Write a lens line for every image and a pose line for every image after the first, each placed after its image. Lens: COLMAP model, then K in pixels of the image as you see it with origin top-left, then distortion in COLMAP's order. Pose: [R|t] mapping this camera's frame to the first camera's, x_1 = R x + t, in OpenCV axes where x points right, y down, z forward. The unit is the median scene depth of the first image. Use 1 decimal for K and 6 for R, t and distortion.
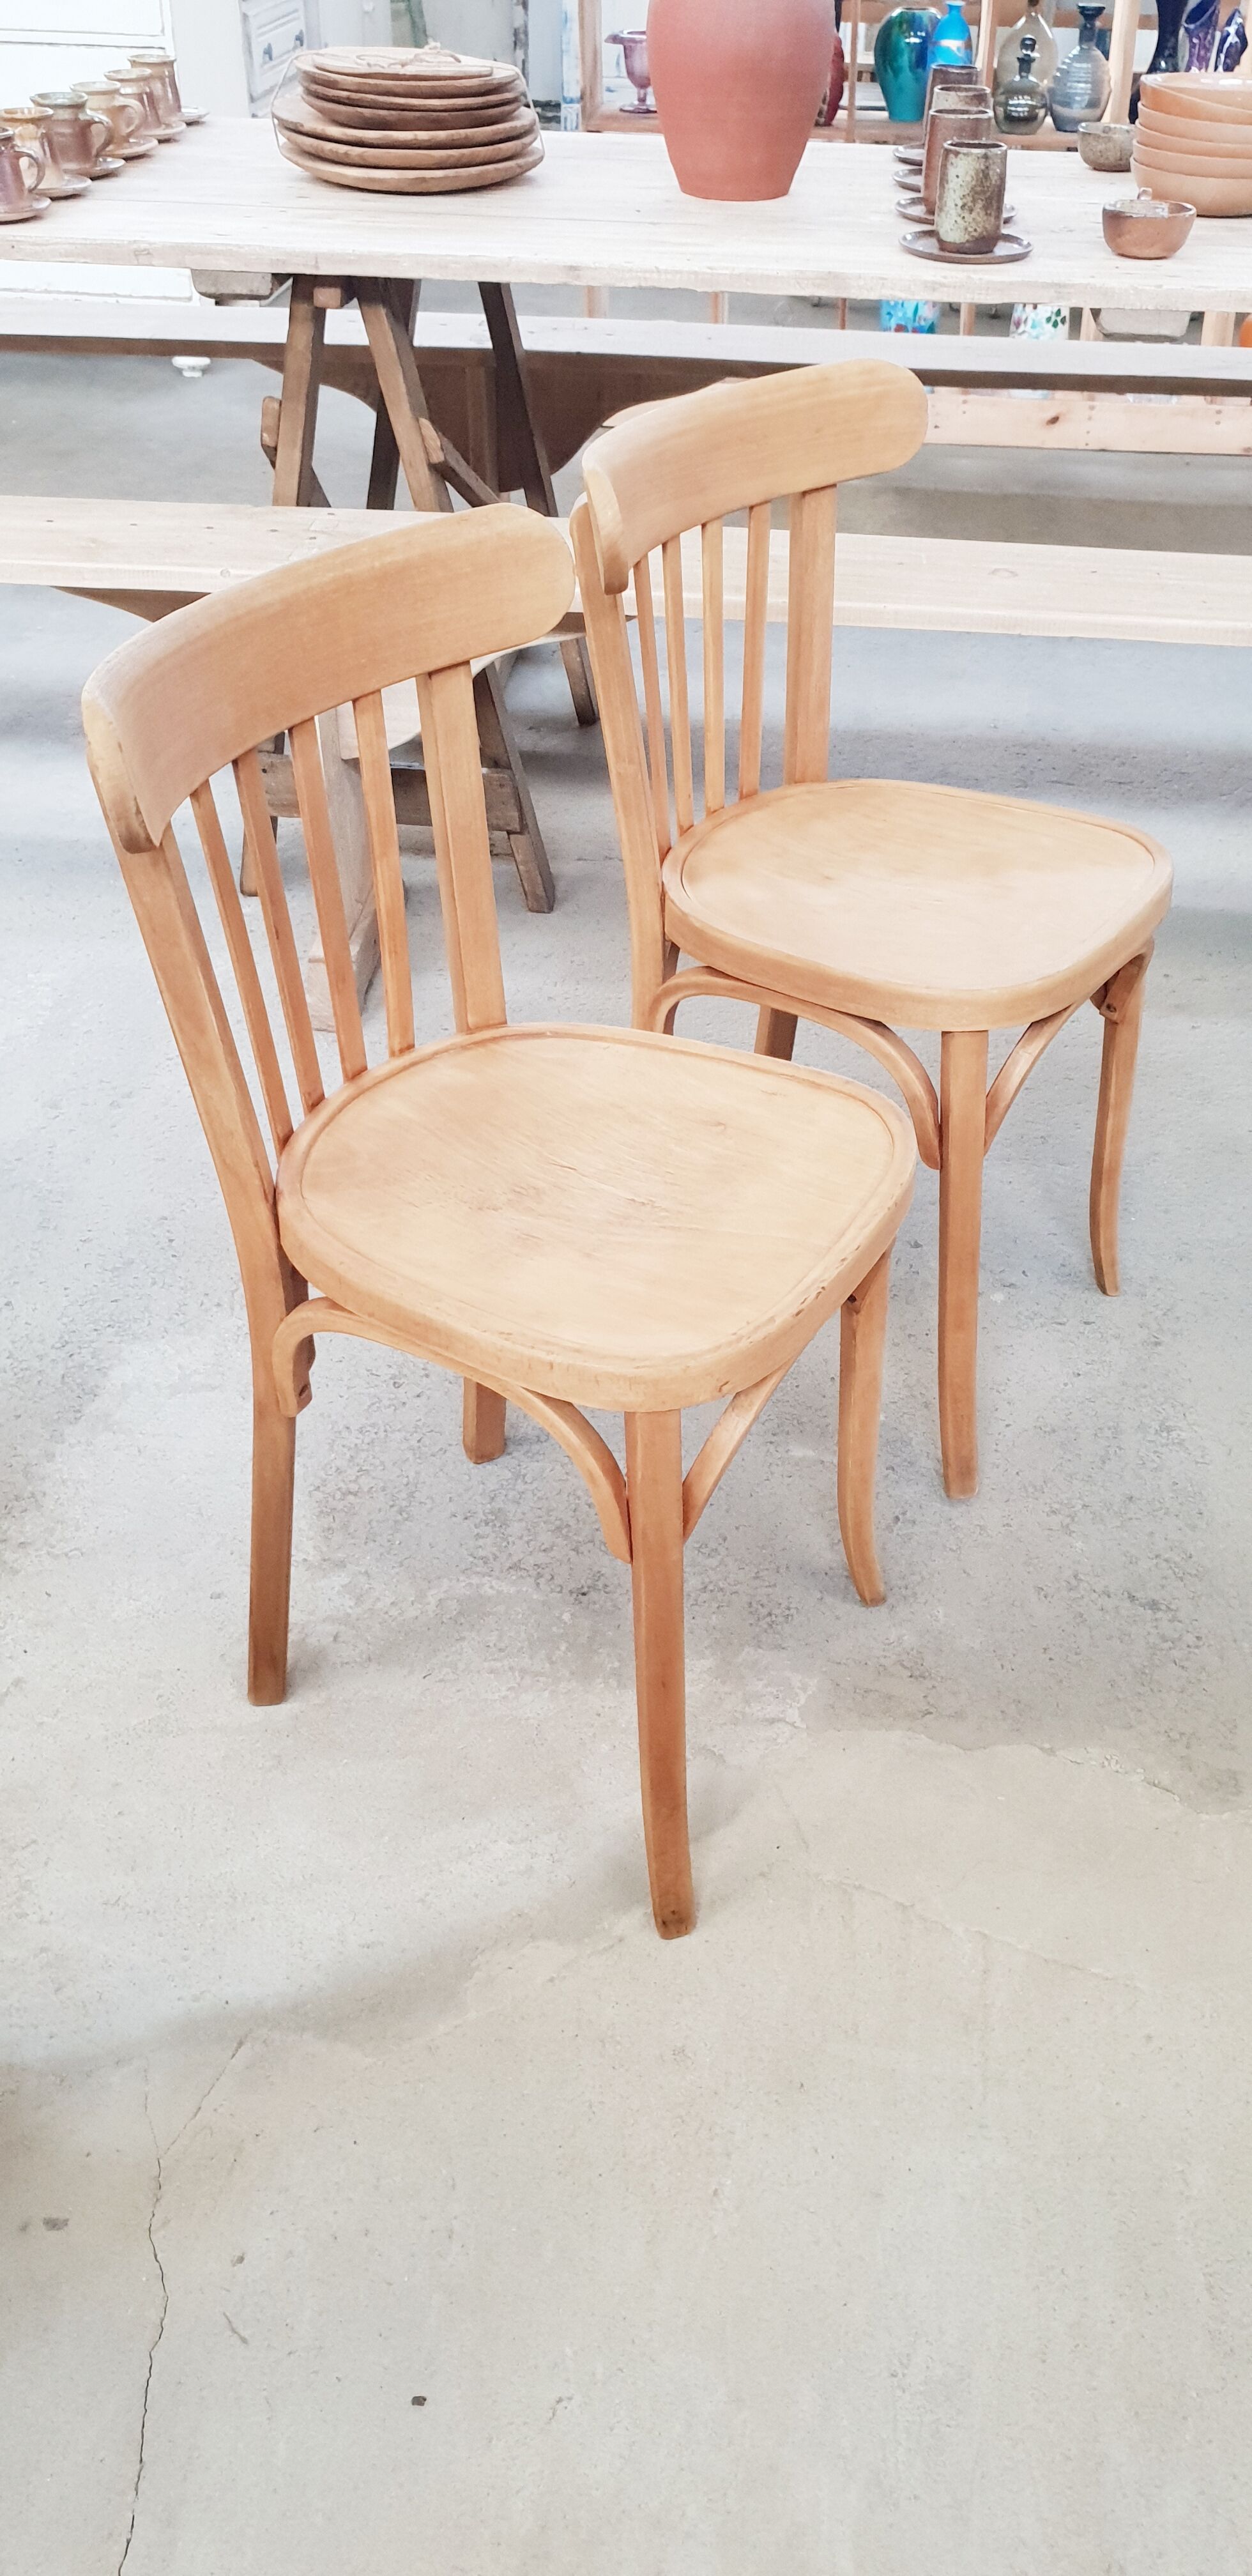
lens RADIAL K [[2021.2, 0, 623.2], [0, 2021.2, 1299.7], [0, 0, 1]] dist [-0.005101, 0.022445]
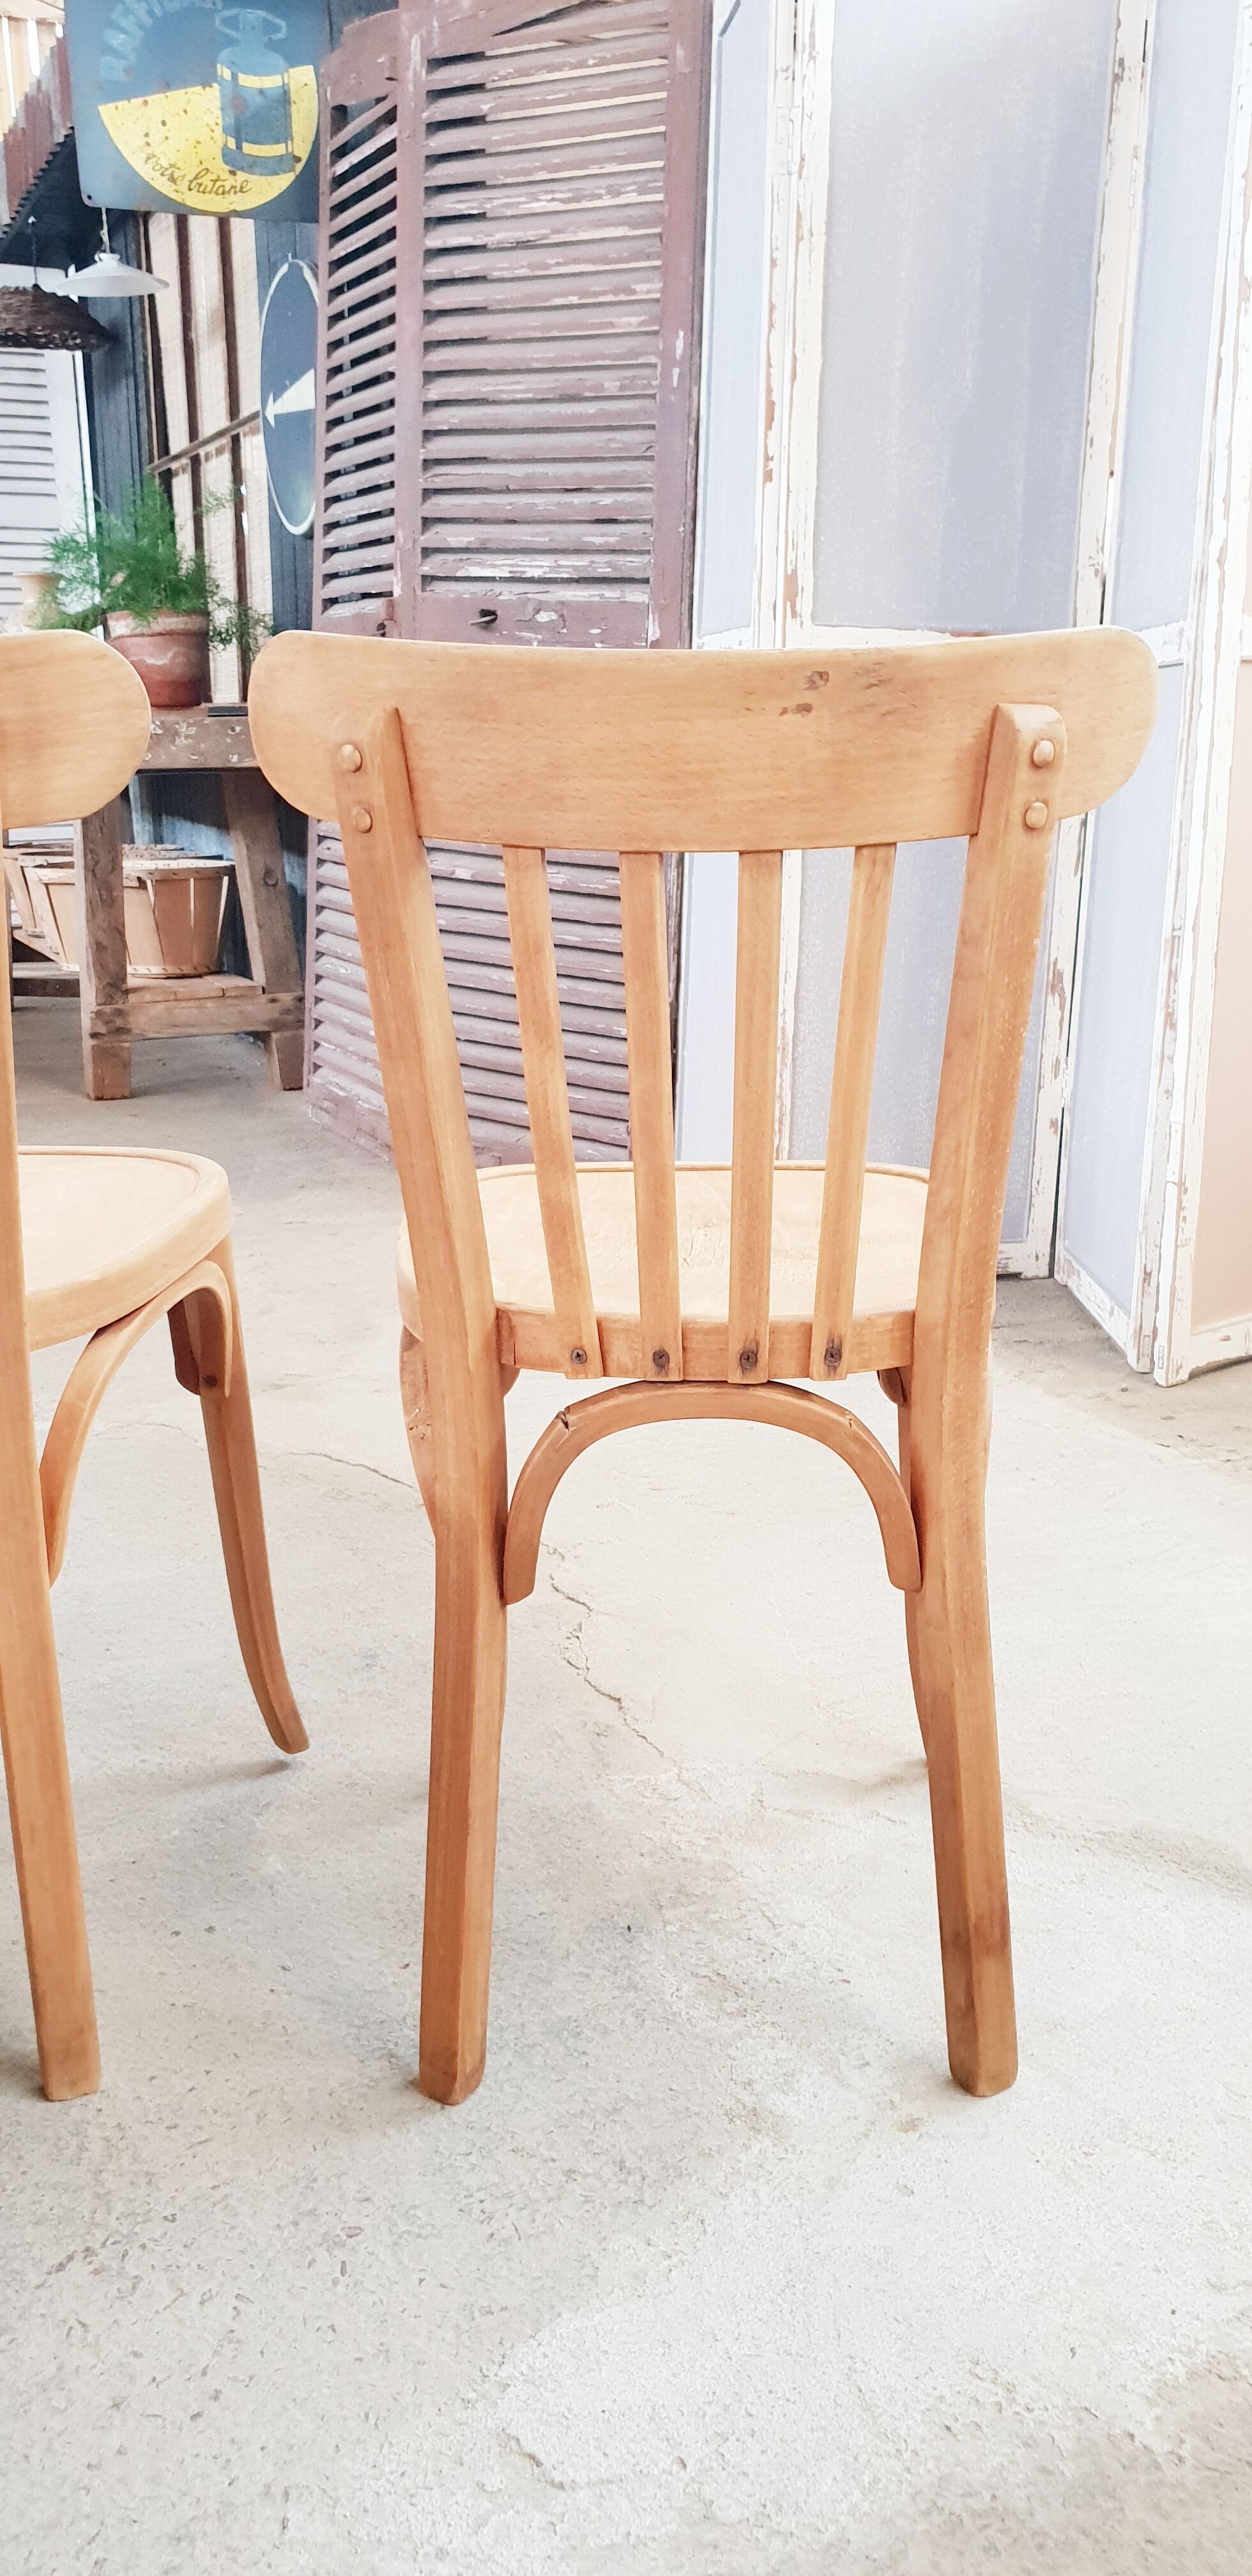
lens RADIAL K [[2021.2, 0, 677.4], [0, 2021.2, 1282.5], [0, 0, 1]] dist [-0.005101, 0.022445]
pose [[-0.498098, -0.234175, 0.834902, -0.642732], [0.529137, 0.680709, 0.506607, -0.425659], [-0.686959, 0.694117, -0.215149, 0.984910]]
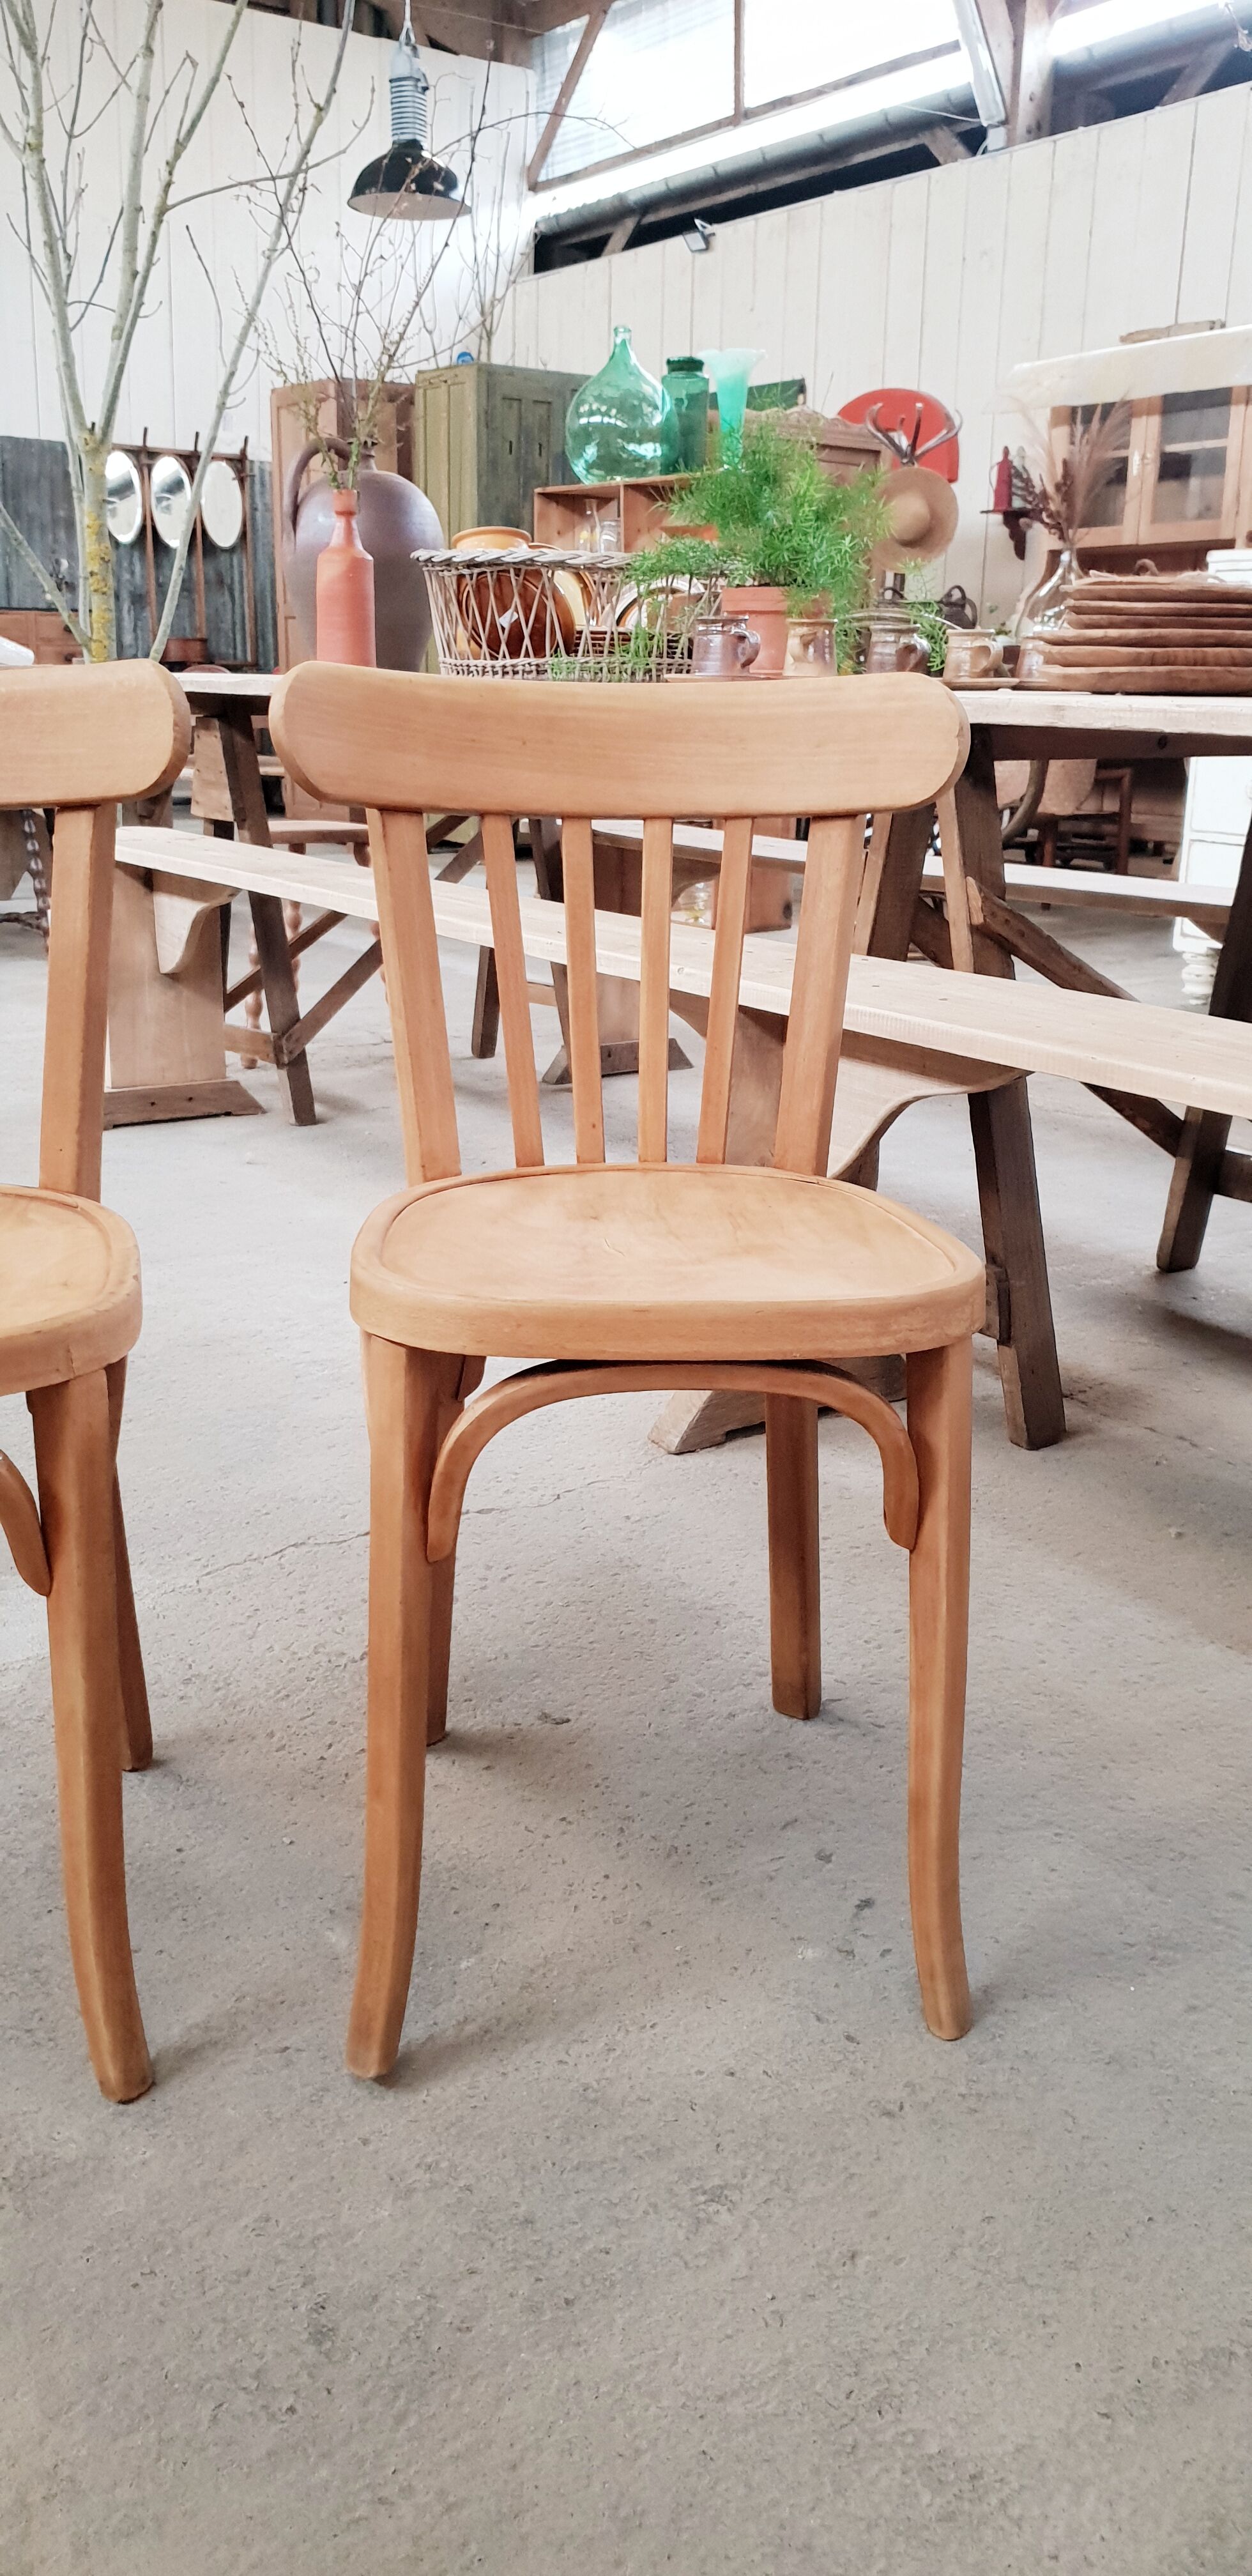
lens RADIAL K [[2021.2, 0, 652.5], [0, 2021.2, 1265.5], [0, 0, 1]] dist [-0.005101, 0.022445]
pose [[0.644648, 0.211215, -0.734723, 0.709572], [-0.475424, 0.863384, -0.168936, -0.072080], [0.598666, 0.458209, 0.656996, 0.512367]]
